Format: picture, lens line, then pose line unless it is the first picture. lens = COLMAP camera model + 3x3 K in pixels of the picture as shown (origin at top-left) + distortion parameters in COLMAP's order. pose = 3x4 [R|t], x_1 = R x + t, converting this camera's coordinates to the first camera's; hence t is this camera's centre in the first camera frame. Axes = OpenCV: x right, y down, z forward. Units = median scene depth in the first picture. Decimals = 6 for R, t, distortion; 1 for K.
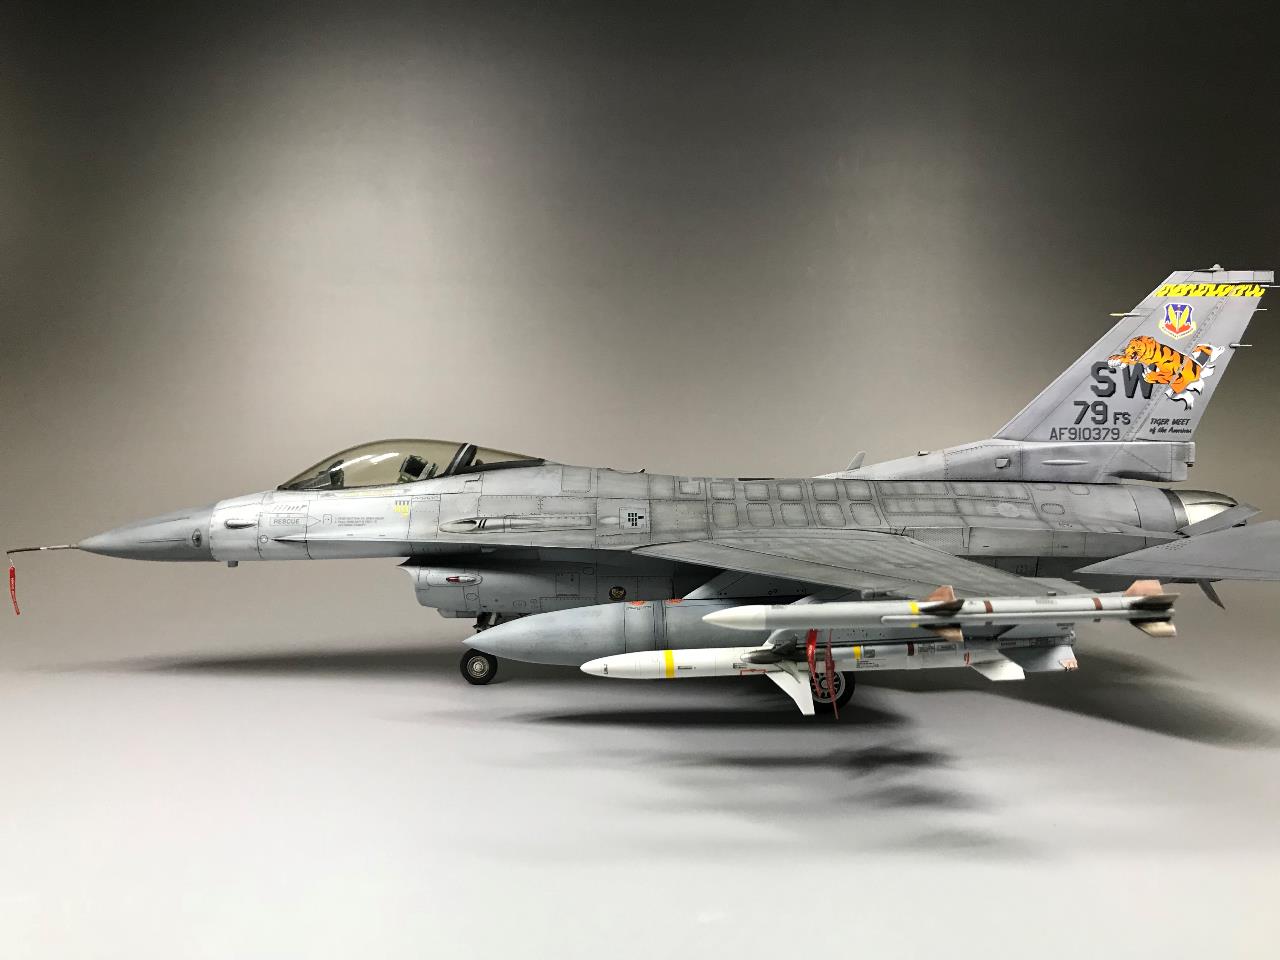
lens RADIAL K [[1075.5, 0, 640.0], [0, 1075.5, 480.0], [0, 0, 1]] dist [-0.002622, -0.017376]
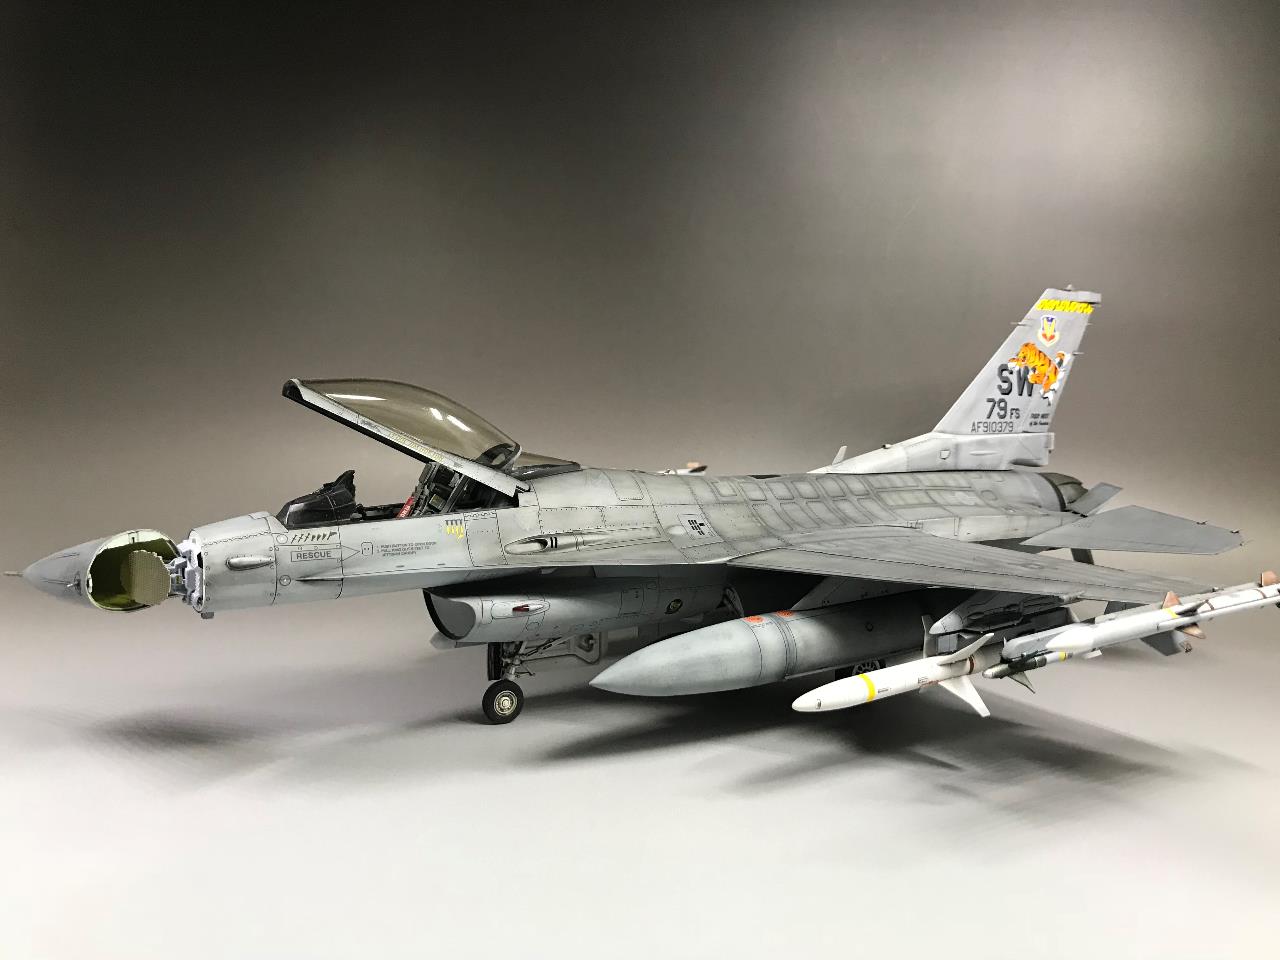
lens RADIAL K [[1075.5, 0, 640.0], [0, 1075.5, 480.0], [0, 0, 1]] dist [-0.002622, -0.017376]
pose [[0.856547, -0.035523, 0.514845, -0.508333], [0.007133, 0.998348, 0.057017, -0.055797], [-0.516020, -0.045165, 0.855385, 0.216573]]
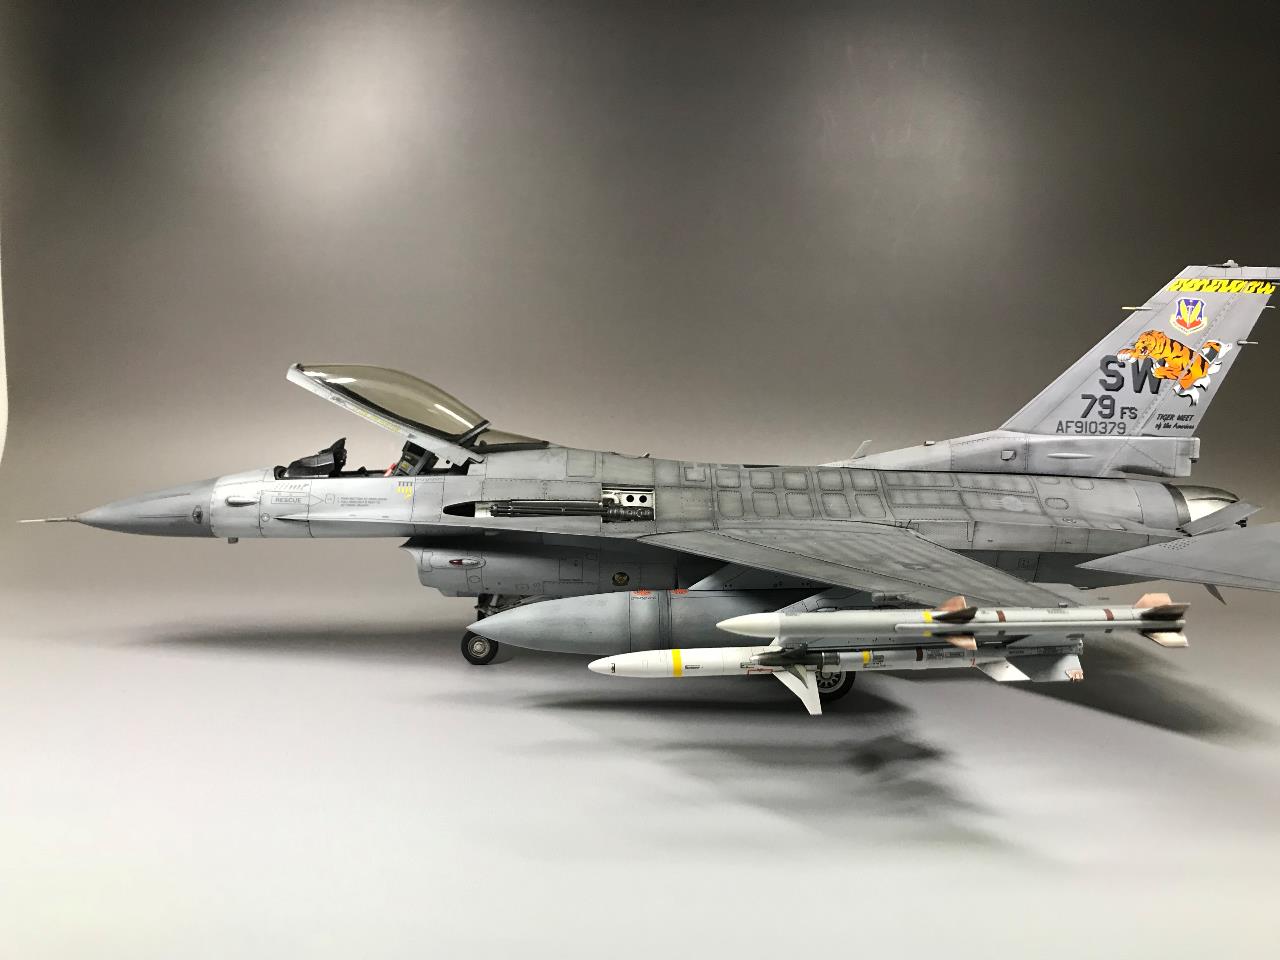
lens RADIAL K [[1075.5, 0, 640.0], [0, 1075.5, 480.0], [0, 0, 1]] dist [-0.002622, -0.017376]
pose [[0.999659, 0.021497, 0.014845, -0.019183], [-0.022205, 0.998537, 0.049313, -0.034976], [-0.013764, -0.049626, 0.998673, 0.006584]]
